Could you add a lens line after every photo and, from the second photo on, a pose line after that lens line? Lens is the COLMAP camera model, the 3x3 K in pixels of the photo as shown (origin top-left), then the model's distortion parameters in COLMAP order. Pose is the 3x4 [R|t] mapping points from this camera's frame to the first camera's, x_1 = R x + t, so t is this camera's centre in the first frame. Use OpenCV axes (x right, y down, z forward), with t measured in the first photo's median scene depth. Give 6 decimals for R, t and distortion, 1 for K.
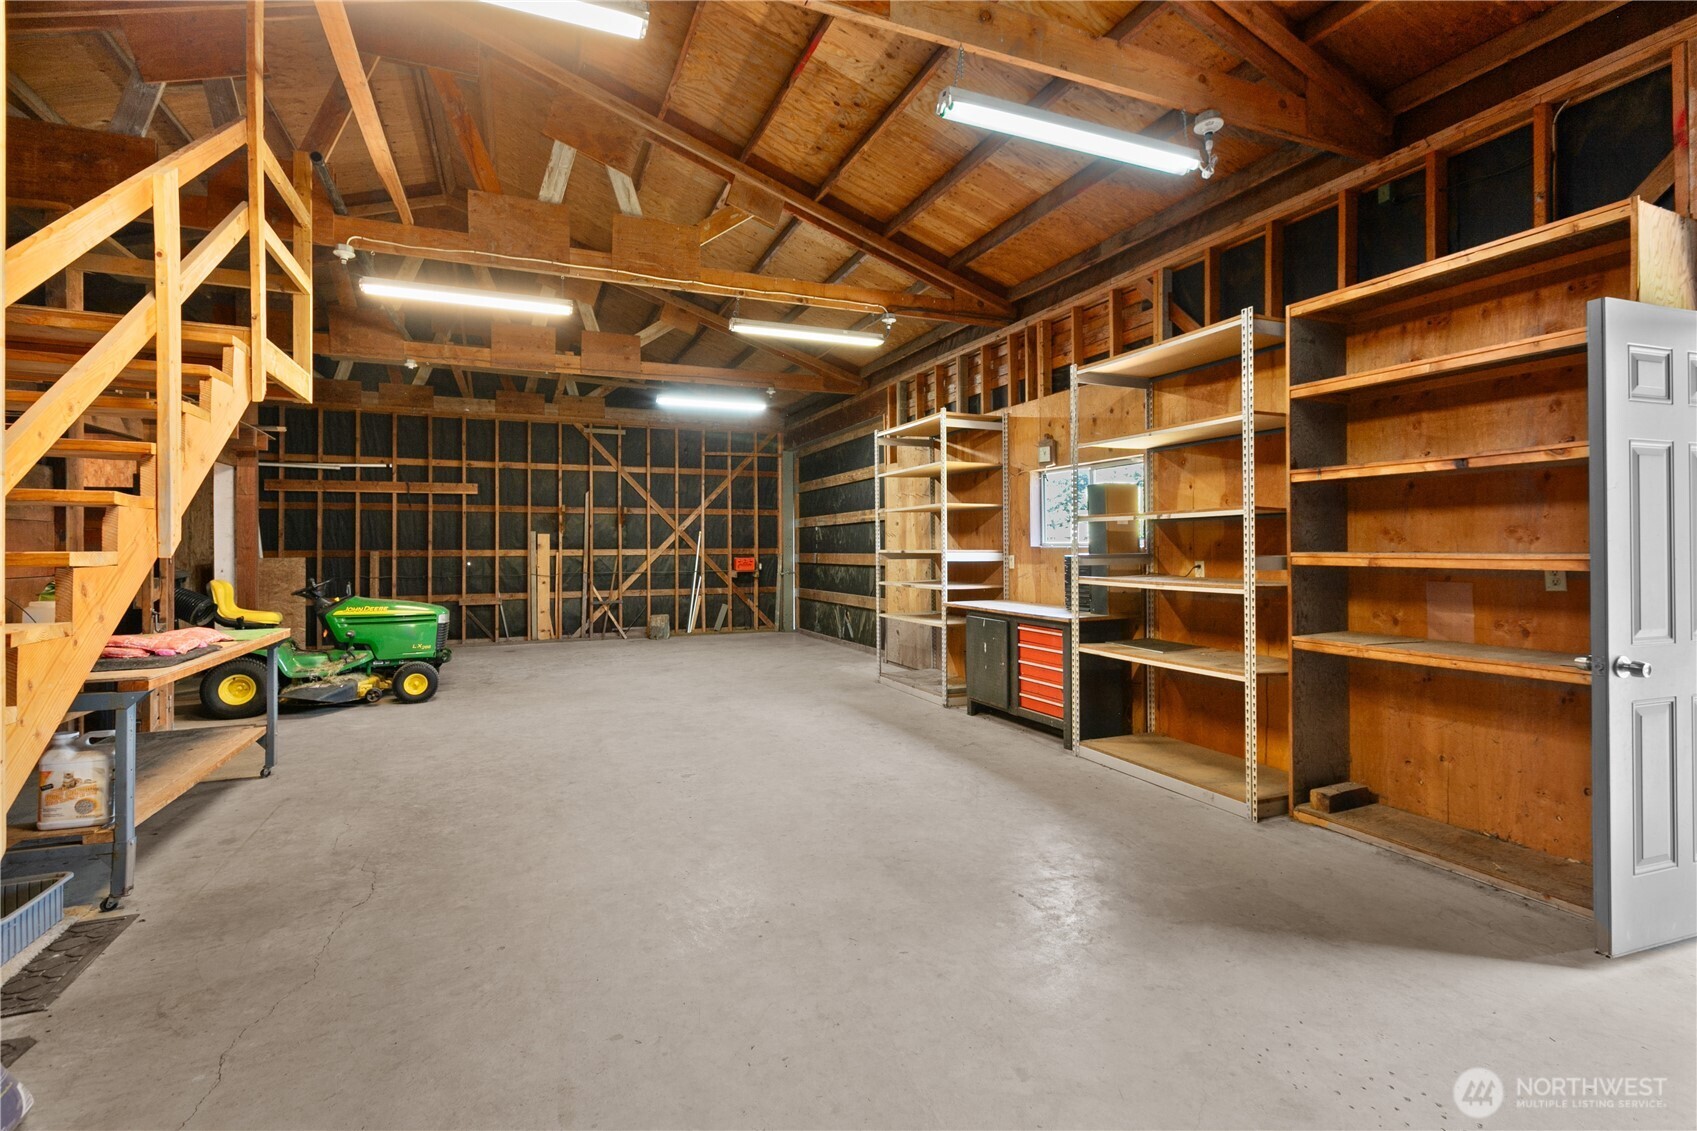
lens RADIAL K [[780.2, 0, 847.1], [0, 780.2, 539.0], [0, 0, 1]] dist [0.003170, 0.000116]
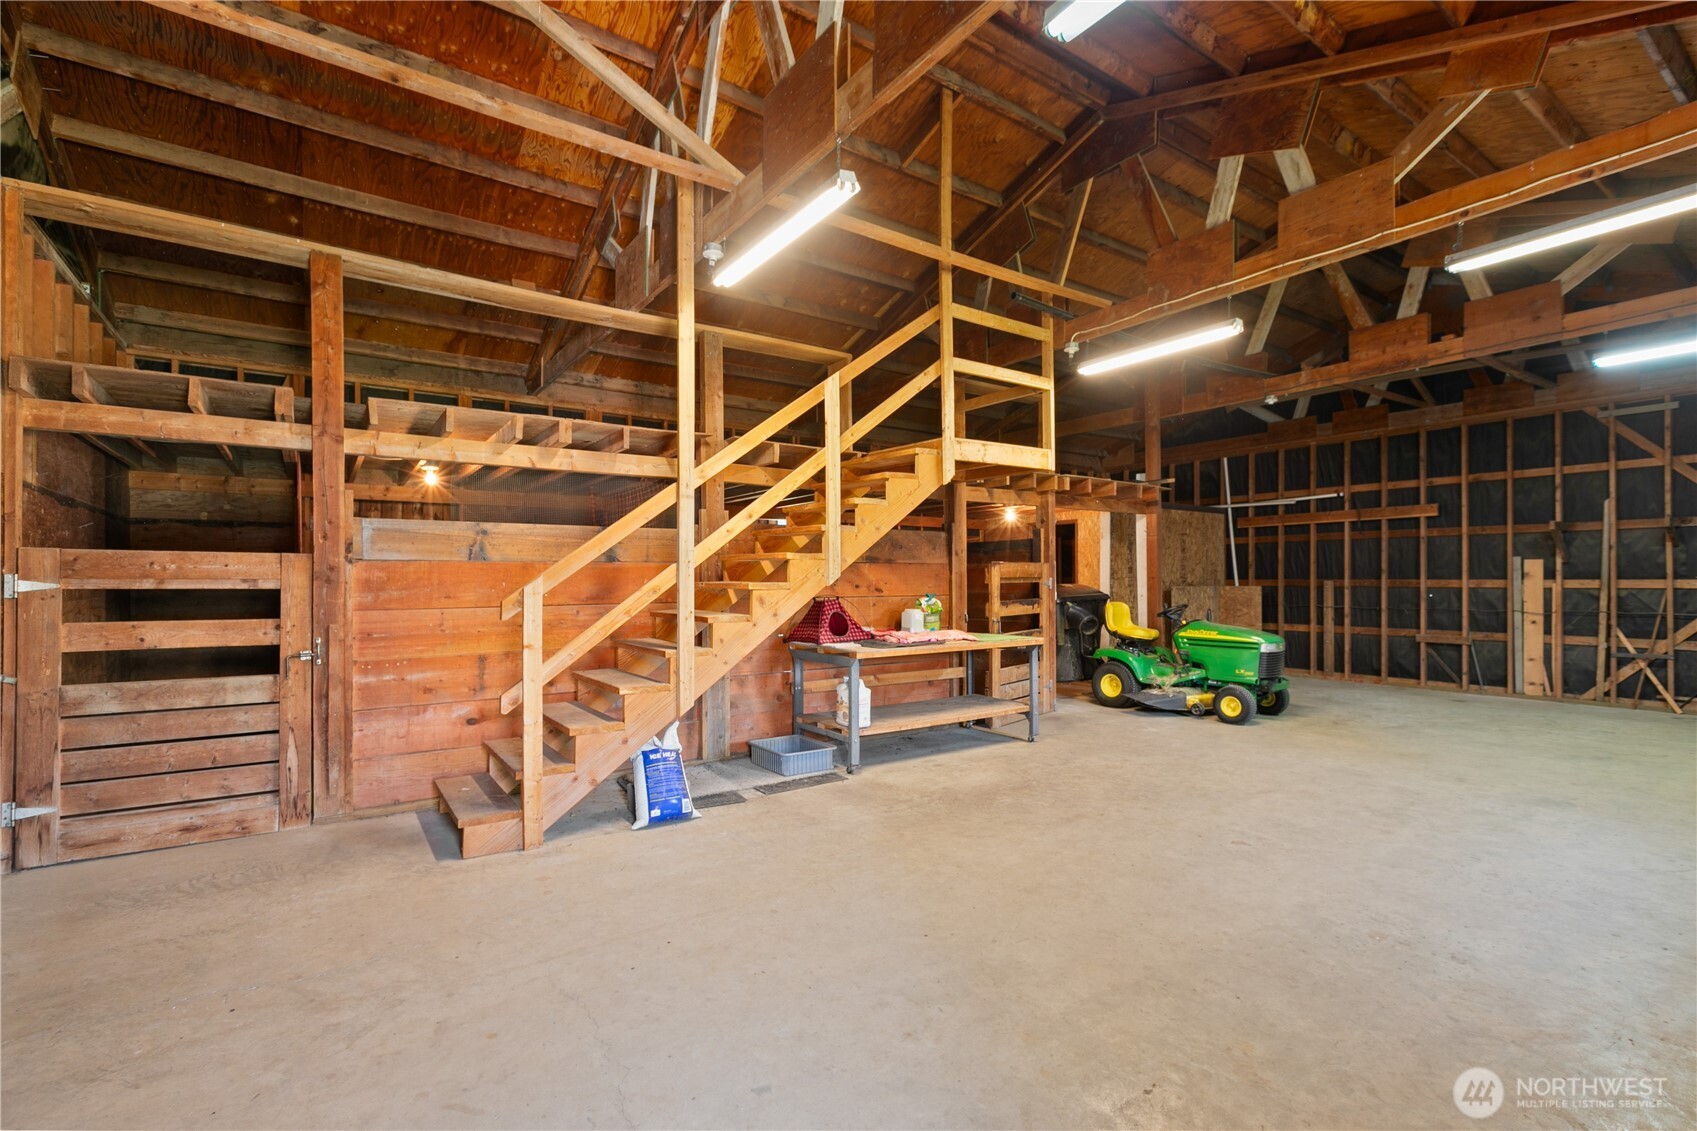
lens RADIAL K [[780.2, 0, 847.5], [0, 780.2, 577.7], [0, 0, 1]] dist [0.003170, 0.000116]
pose [[0.189175, 0.001987, -0.981941, 0.275845], [0.013220, 0.999902, 0.004571, -0.000908], [0.981854, -0.013846, 0.189130, 0.200428]]
